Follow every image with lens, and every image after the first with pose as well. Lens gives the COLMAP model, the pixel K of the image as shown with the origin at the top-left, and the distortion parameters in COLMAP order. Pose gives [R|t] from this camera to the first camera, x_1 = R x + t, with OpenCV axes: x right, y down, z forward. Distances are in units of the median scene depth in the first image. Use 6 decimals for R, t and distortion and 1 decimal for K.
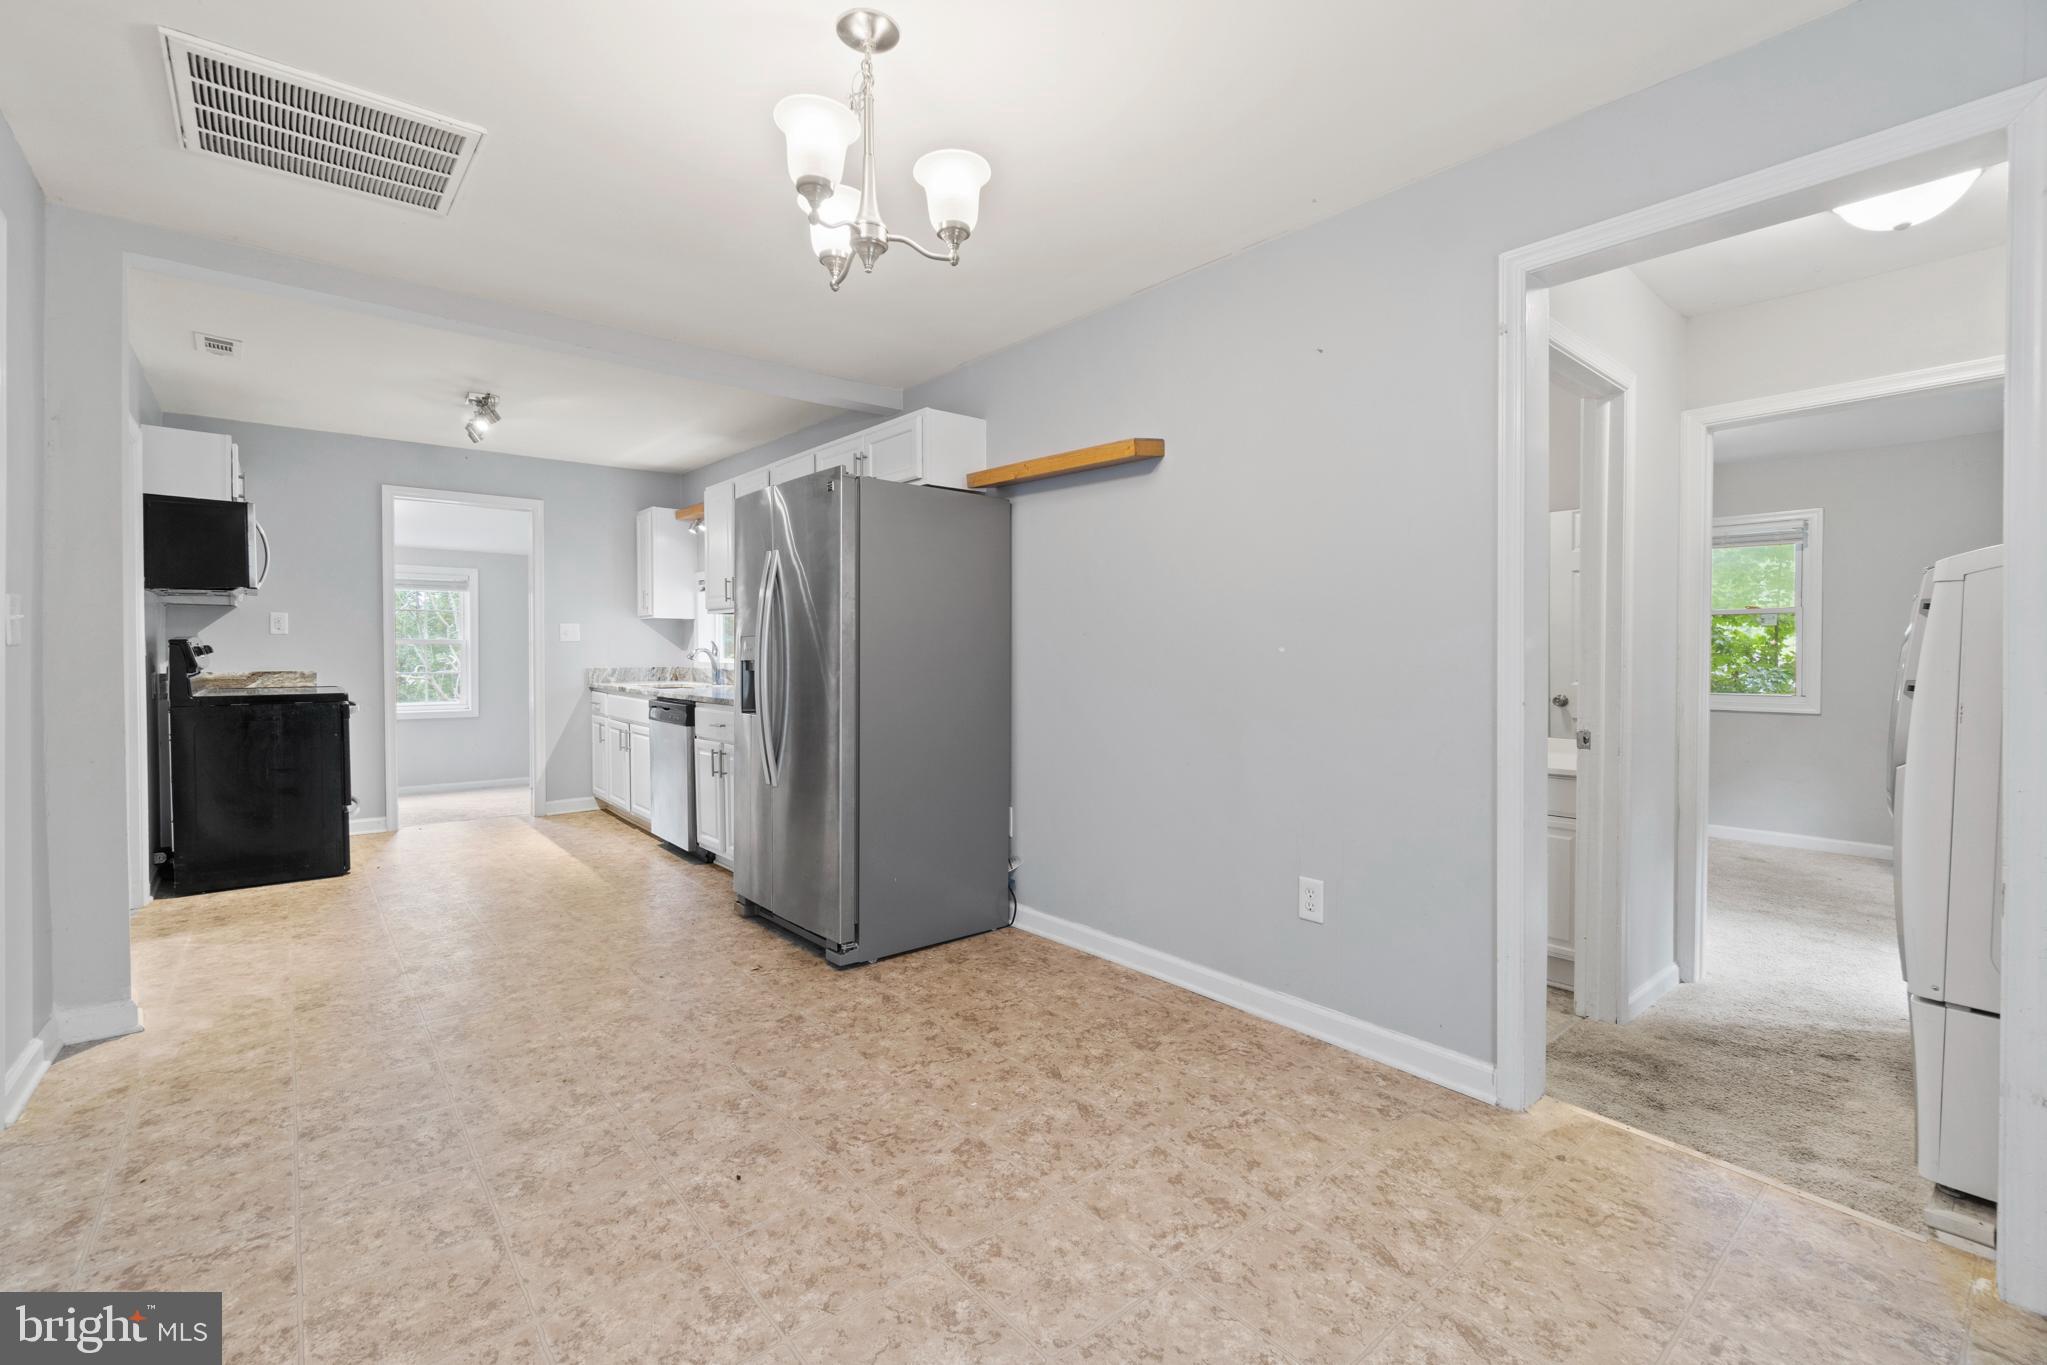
lens RADIAL K [[890.5, 0, 1010.7], [0, 890.5, 676.0], [0, 0, 1]] dist [0.000291, 0.001952]
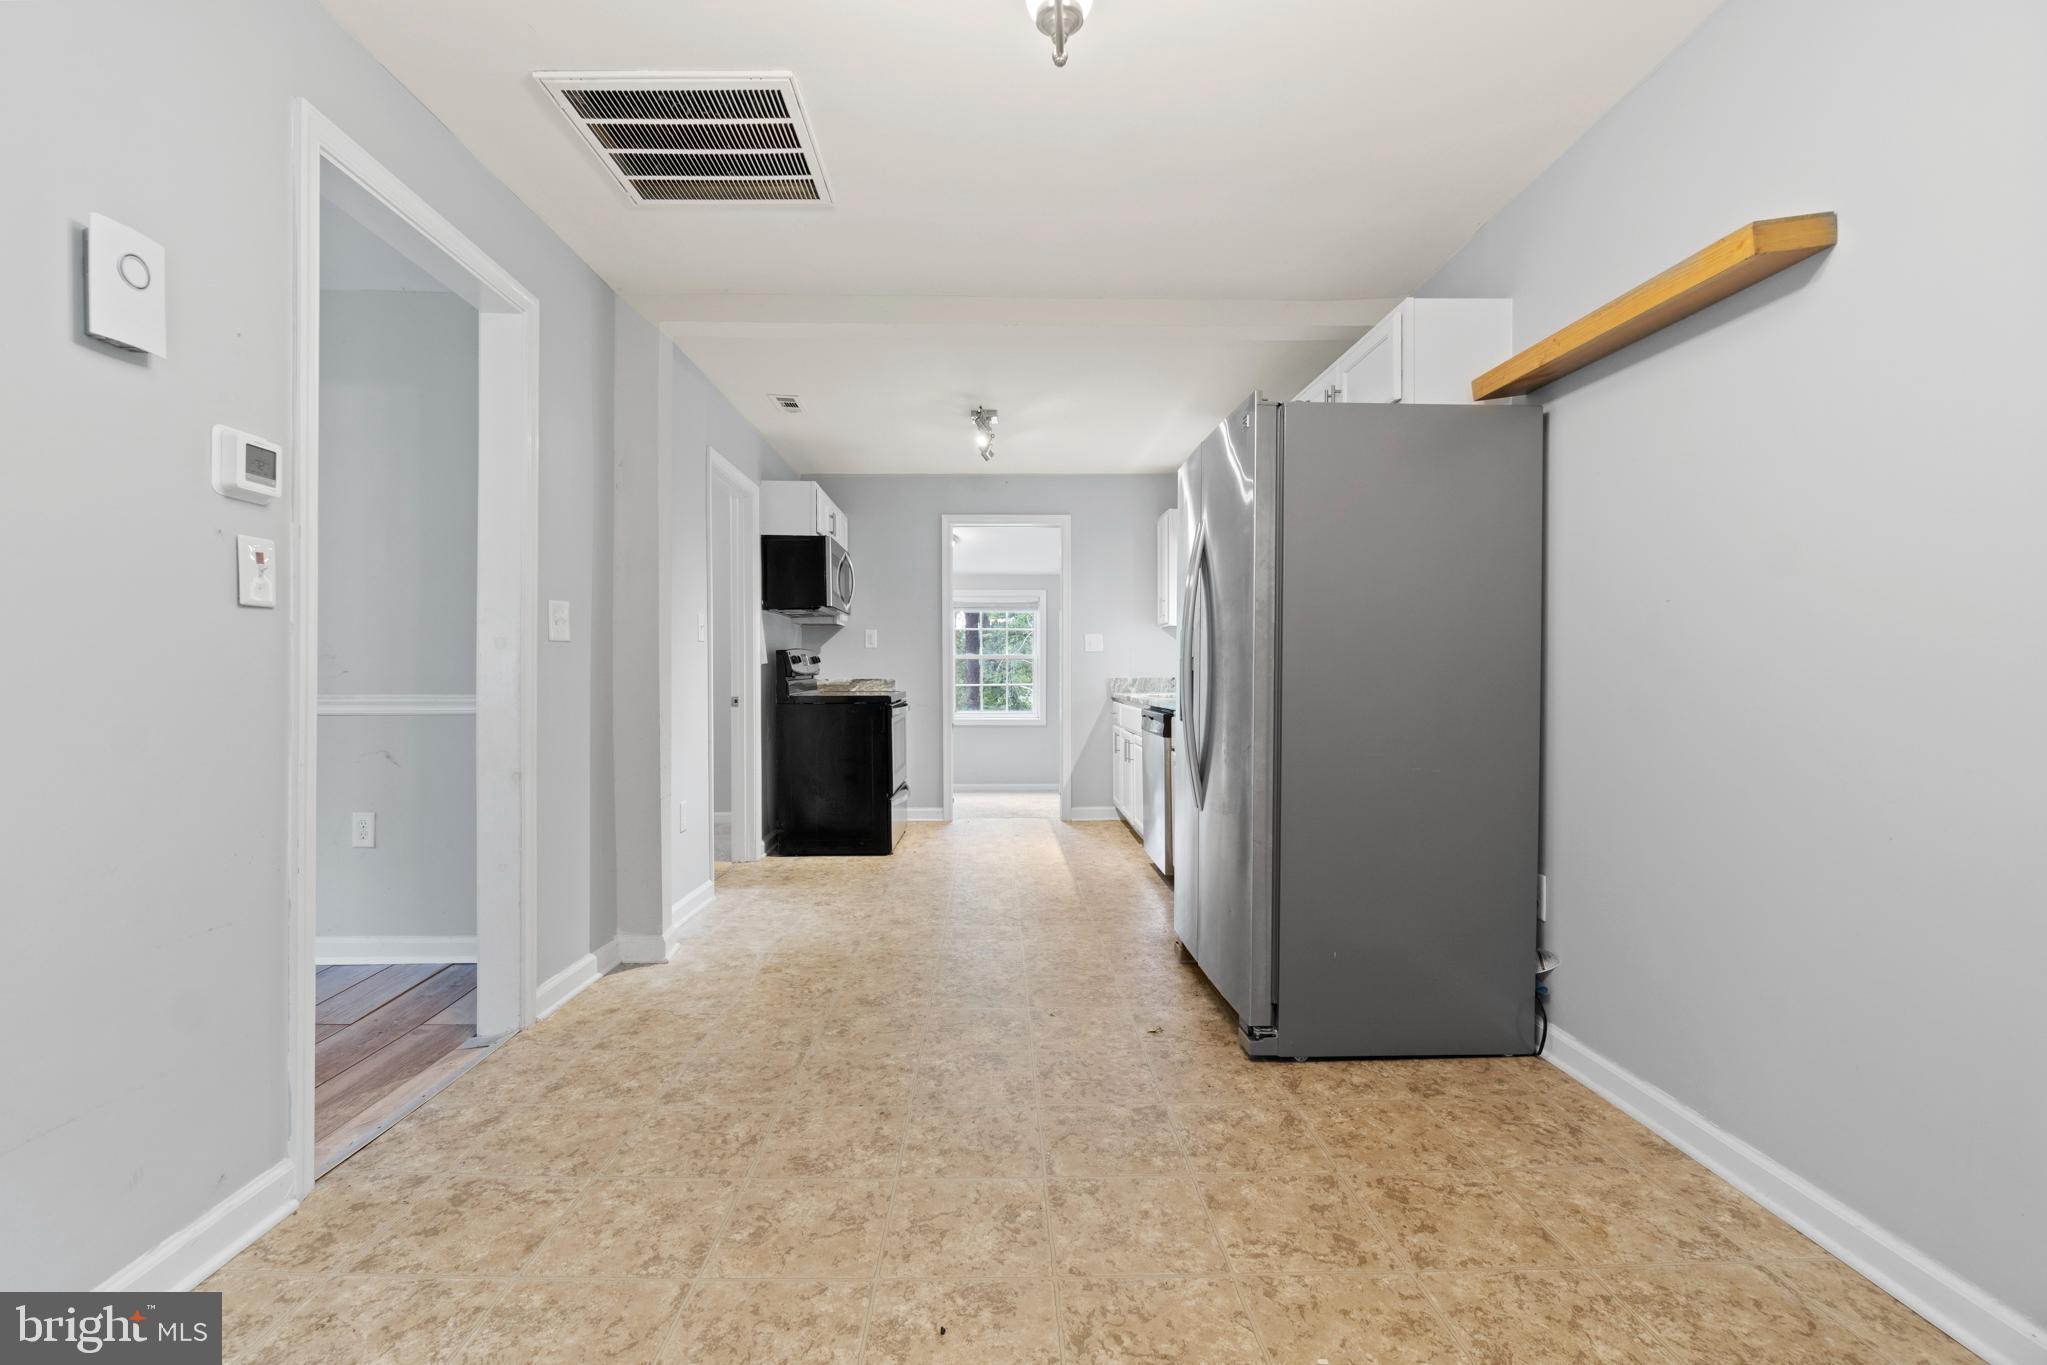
lens RADIAL K [[890.5, 0, 1013.2], [0, 890.5, 694.8], [0, 0, 1]] dist [0.000291, 0.001952]
pose [[0.782734, 0.009306, -0.622287, 0.121203], [-0.013149, 0.999912, -0.001587, 0.024757], [0.622218, 0.009425, 0.782787, 0.288271]]
